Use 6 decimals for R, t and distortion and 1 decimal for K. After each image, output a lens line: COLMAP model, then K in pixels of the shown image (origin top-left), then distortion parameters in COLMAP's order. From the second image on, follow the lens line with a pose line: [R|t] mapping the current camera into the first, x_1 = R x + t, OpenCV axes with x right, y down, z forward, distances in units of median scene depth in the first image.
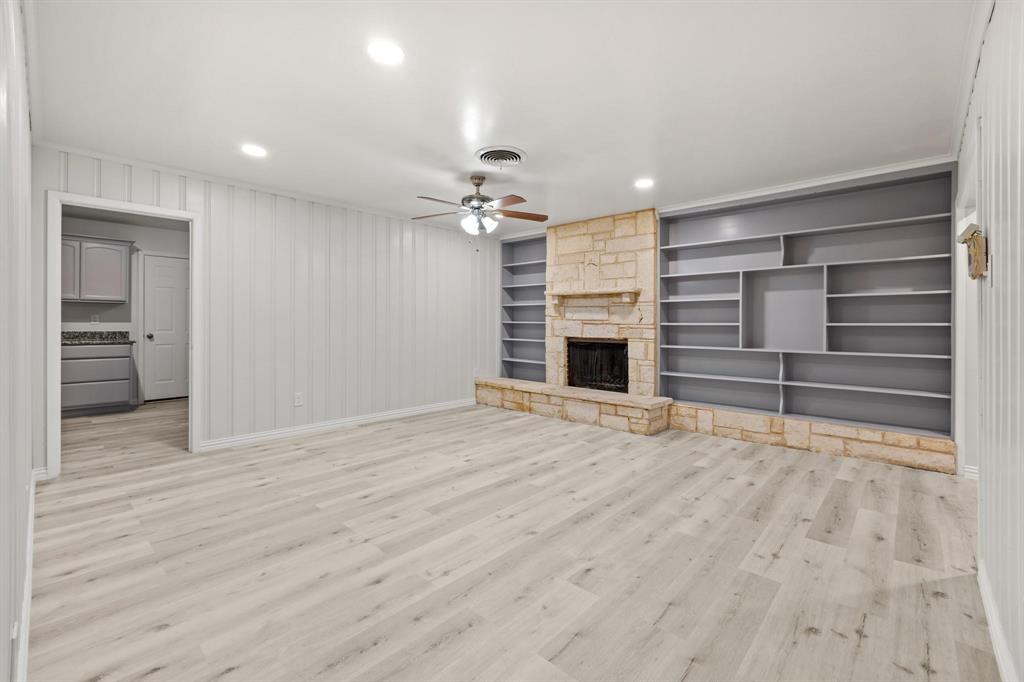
lens RADIAL K [[438.4, 0, 502.5], [0, 438.4, 318.9], [0, 0, 1]] dist [-0.005526, 0.001743]
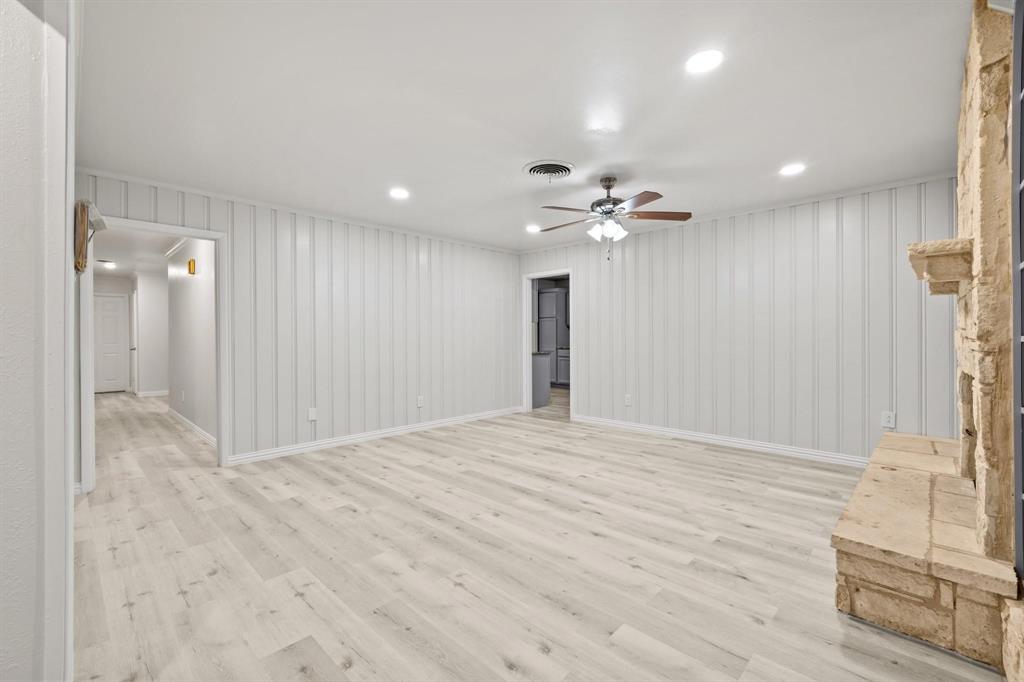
lens RADIAL K [[438.4, 0, 512.9], [0, 438.4, 339.7], [0, 0, 1]] dist [-0.005526, 0.001743]
pose [[-0.015079, 0.003460, -0.999880, 1.260165], [0.012859, 0.999912, 0.003266, 0.020452], [0.999804, -0.012809, -0.015122, 1.215147]]
